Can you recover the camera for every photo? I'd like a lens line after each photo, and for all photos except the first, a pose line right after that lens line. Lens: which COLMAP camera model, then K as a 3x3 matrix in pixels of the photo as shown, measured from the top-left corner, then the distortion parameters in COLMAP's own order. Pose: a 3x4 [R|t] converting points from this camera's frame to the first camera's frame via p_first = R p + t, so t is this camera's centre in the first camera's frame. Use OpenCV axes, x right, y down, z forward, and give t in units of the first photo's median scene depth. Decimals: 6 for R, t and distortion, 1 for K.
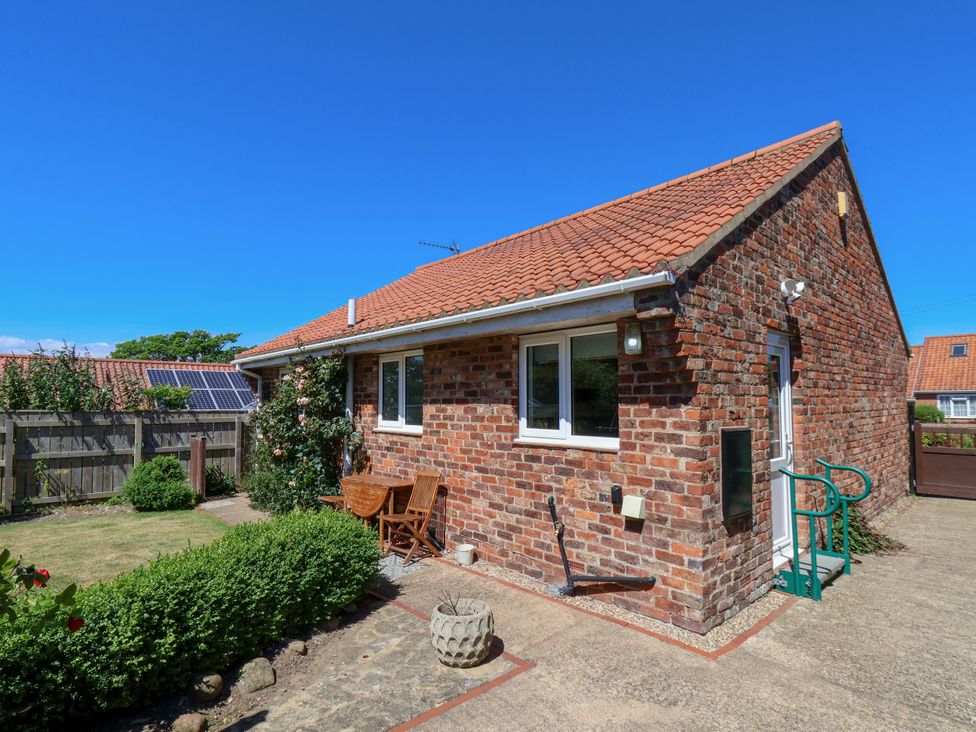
lens RADIAL K [[511.4, 0, 493.5], [0, 511.4, 370.8], [0, 0, 1]] dist [0.001673, -0.013107]
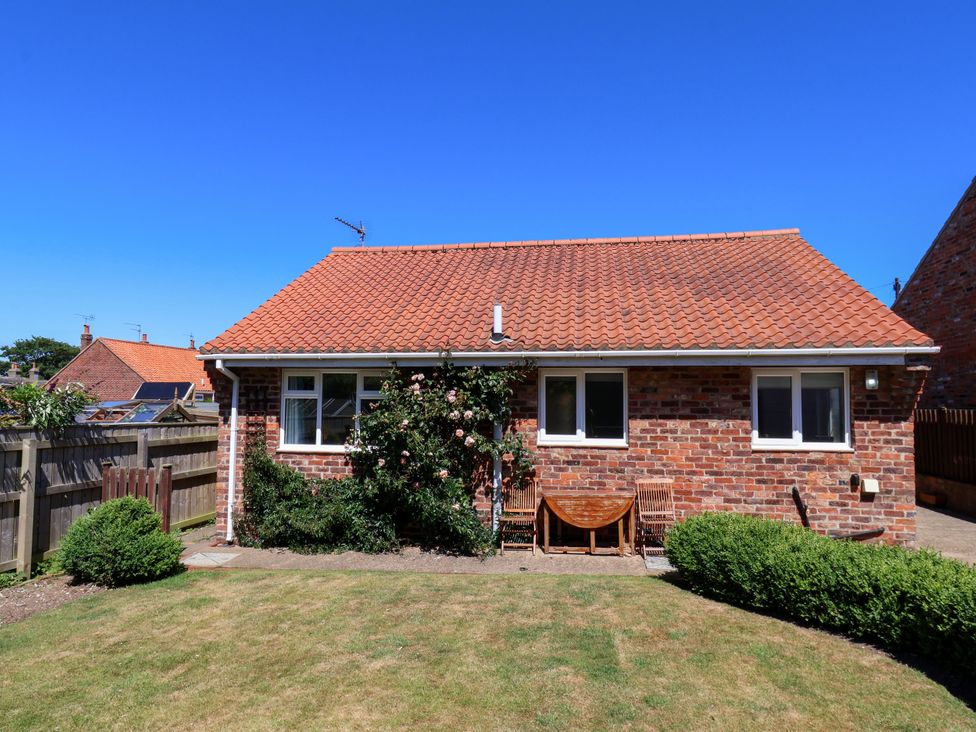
lens RADIAL K [[597.8, 0, 488.0], [0, 597.8, 366.0], [0, 0, 1]] dist [-0.002699, -0.003598]
pose [[0.782940, 0.049518, 0.620123, -1.531211], [-0.046380, 0.998699, -0.021191, -0.009131], [-0.620366, -0.012170, 0.784218, 0.243933]]
